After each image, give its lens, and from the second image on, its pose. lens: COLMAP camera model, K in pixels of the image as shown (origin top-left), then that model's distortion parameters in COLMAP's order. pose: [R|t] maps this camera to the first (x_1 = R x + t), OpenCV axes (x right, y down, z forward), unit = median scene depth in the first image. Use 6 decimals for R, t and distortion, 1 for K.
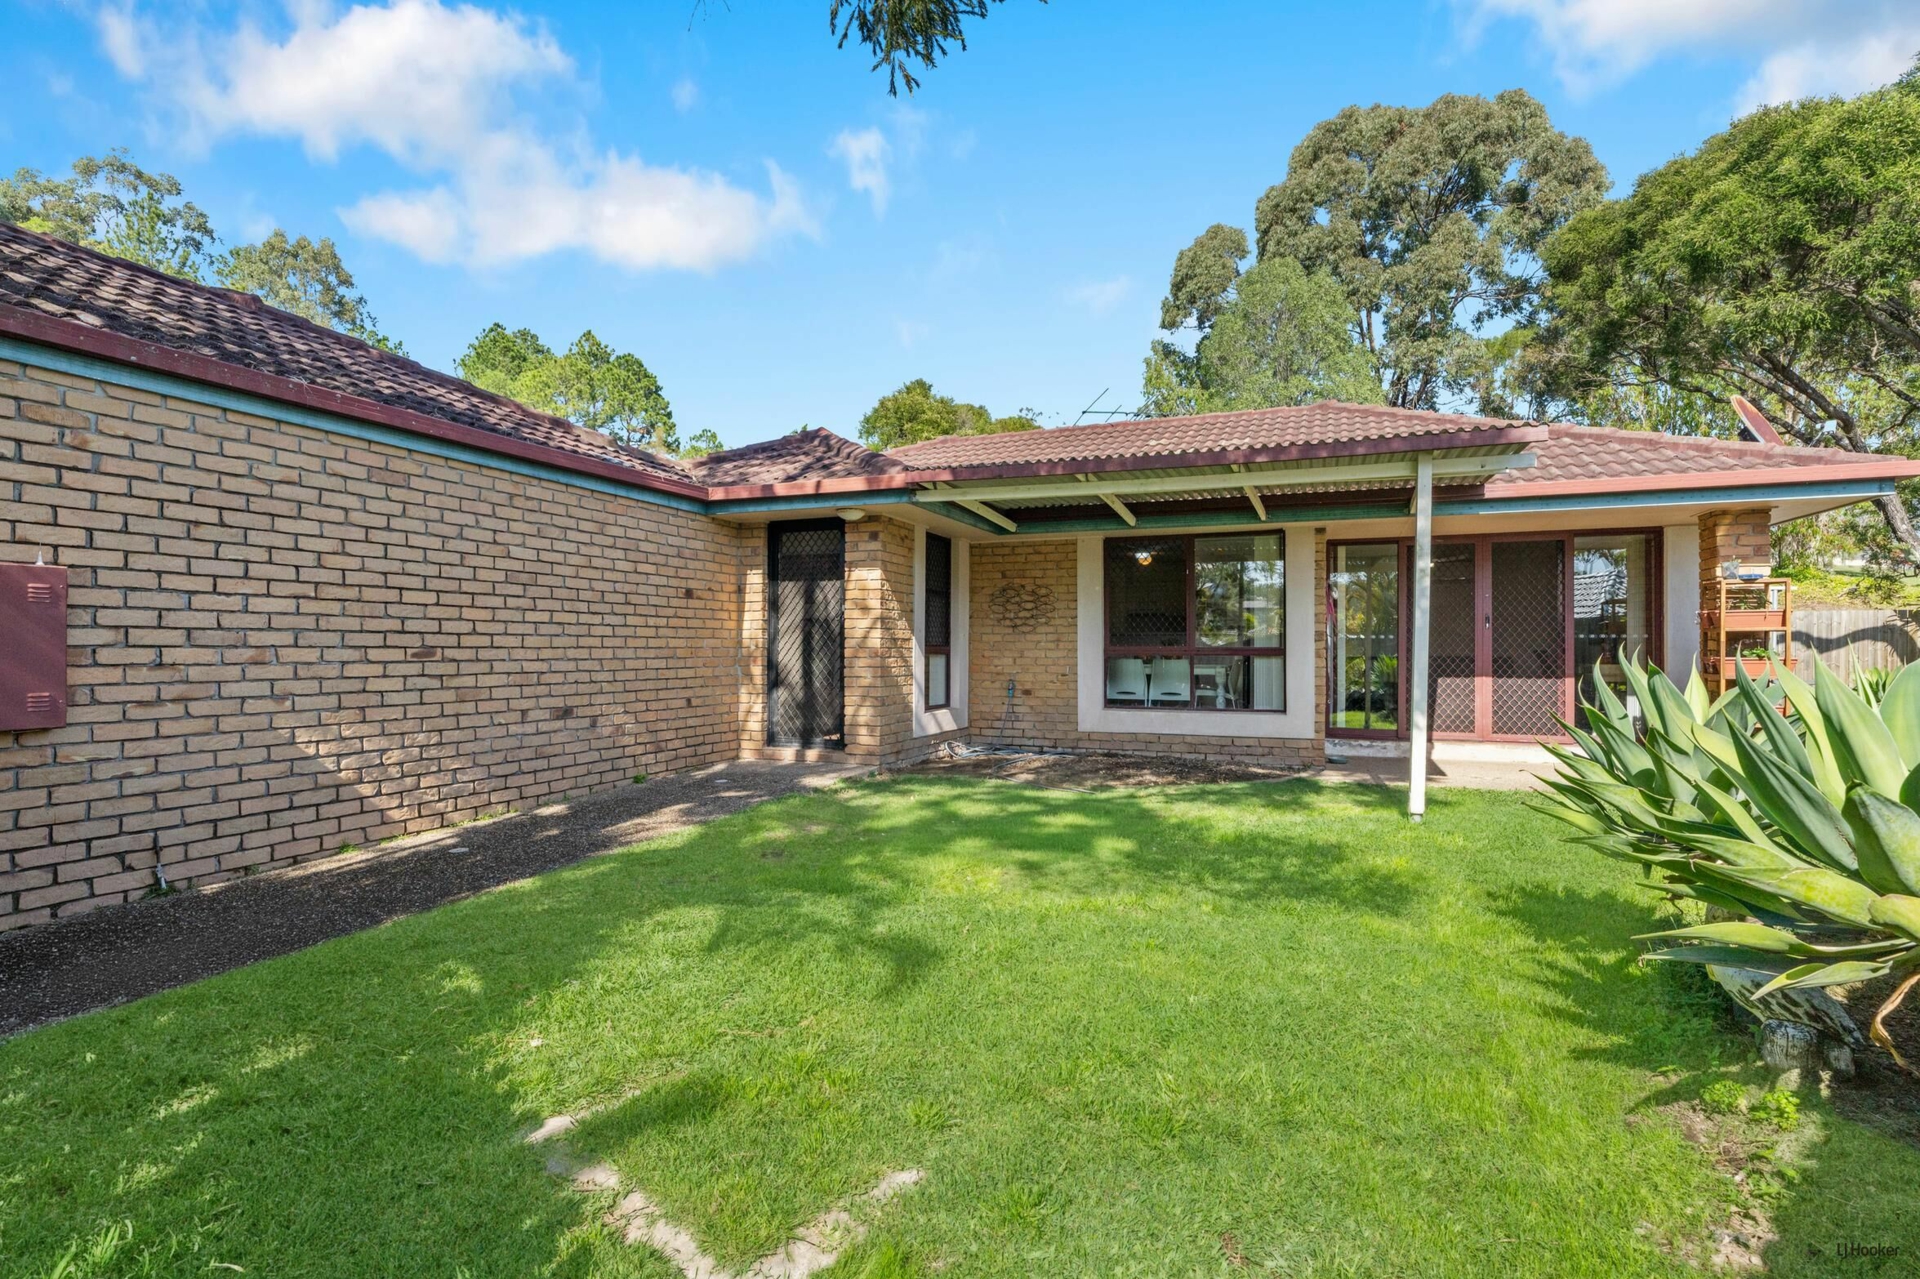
lens RADIAL K [[883.7, 0, 960.7], [0, 883.7, 642.6], [0, 0, 1]] dist [0.001052, 0.000395]
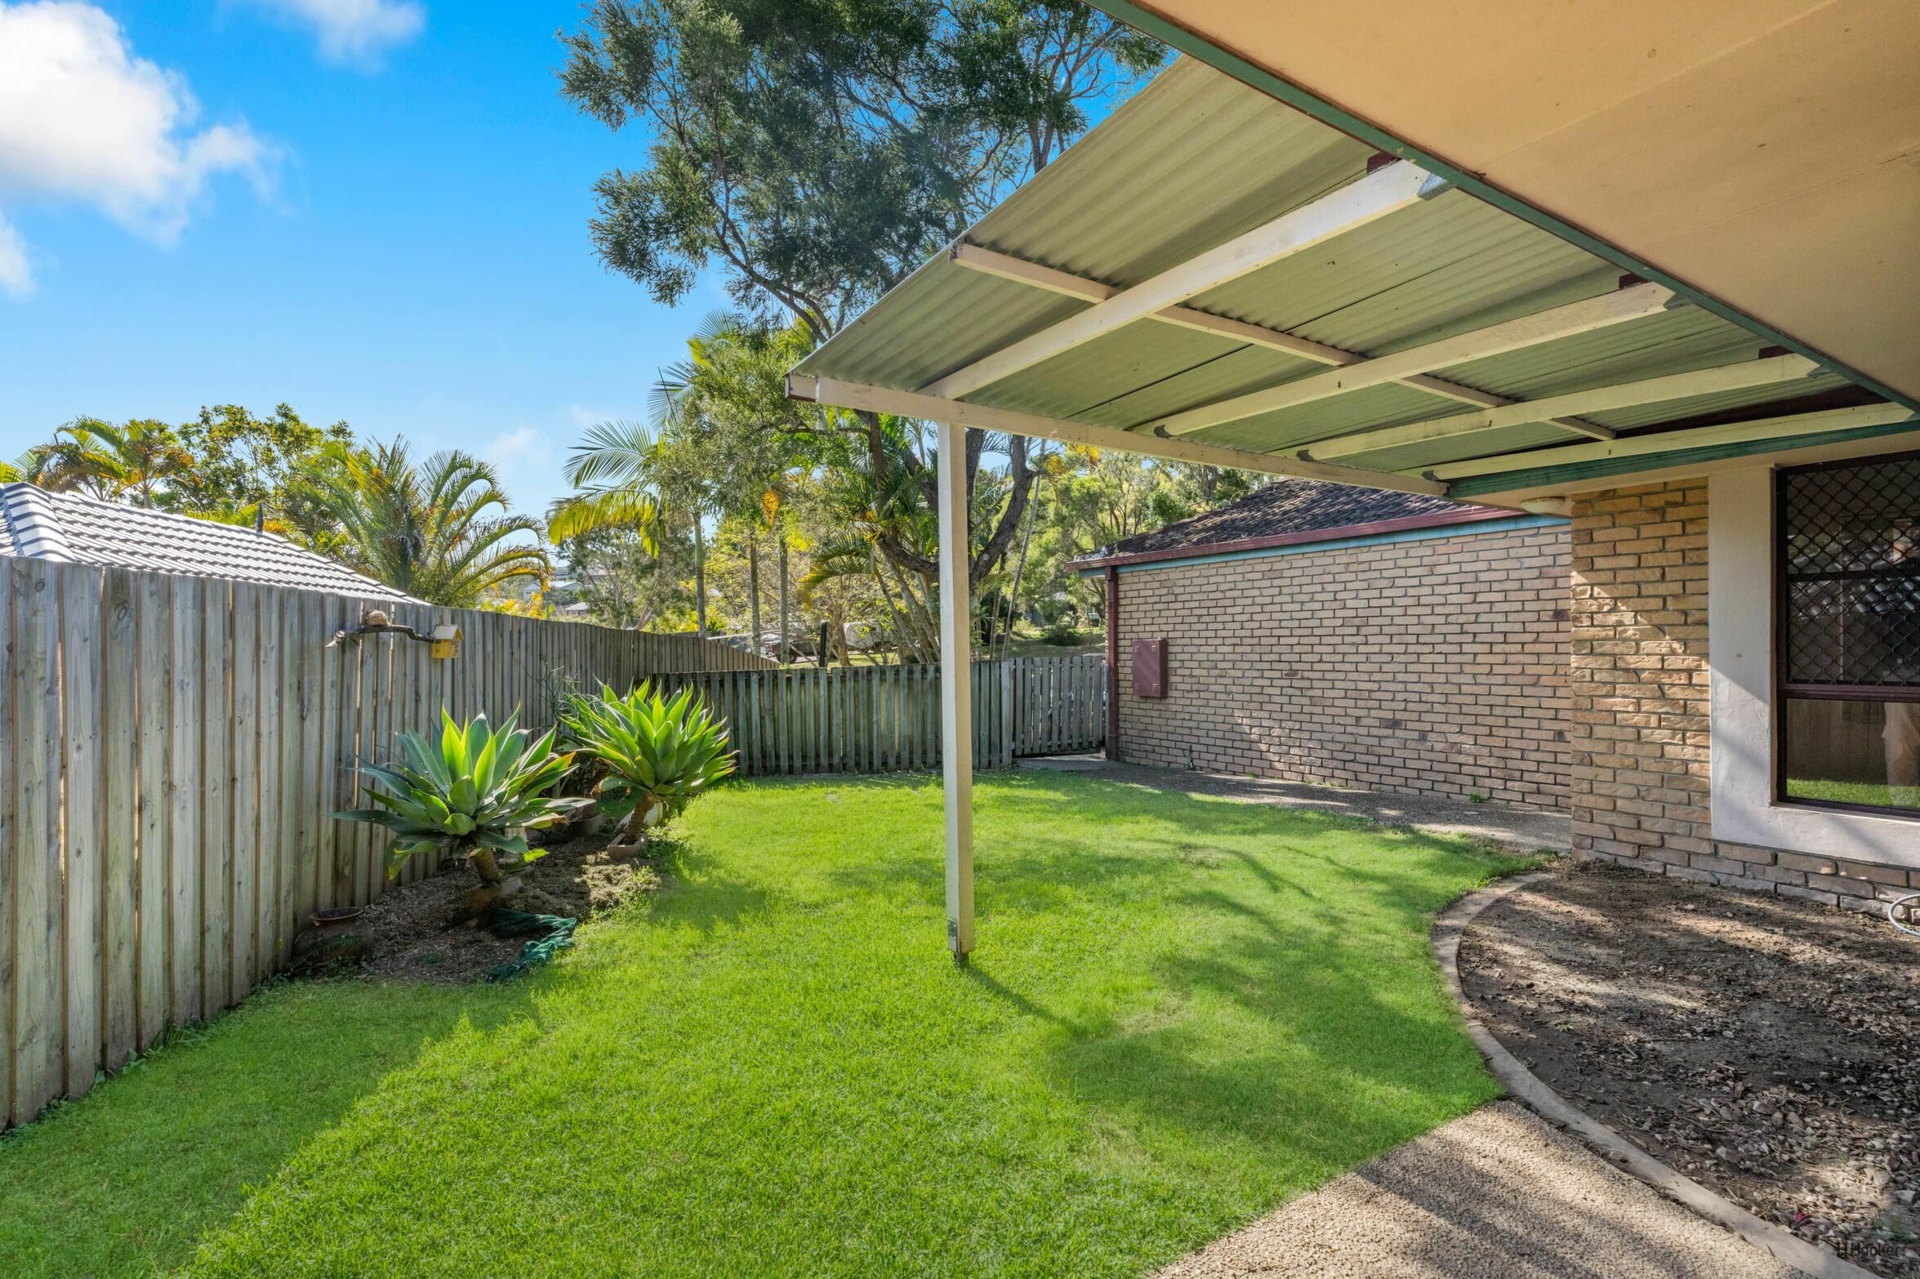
lens RADIAL K [[883.7, 0, 958.0], [0, 883.7, 645.2], [0, 0, 1]] dist [0.001052, 0.000395]
pose [[-0.582783, -0.007025, -0.812598, 1.051019], [0.005967, 0.999899, -0.012924, -0.022955], [0.812606, -0.012380, -0.582682, 1.370105]]
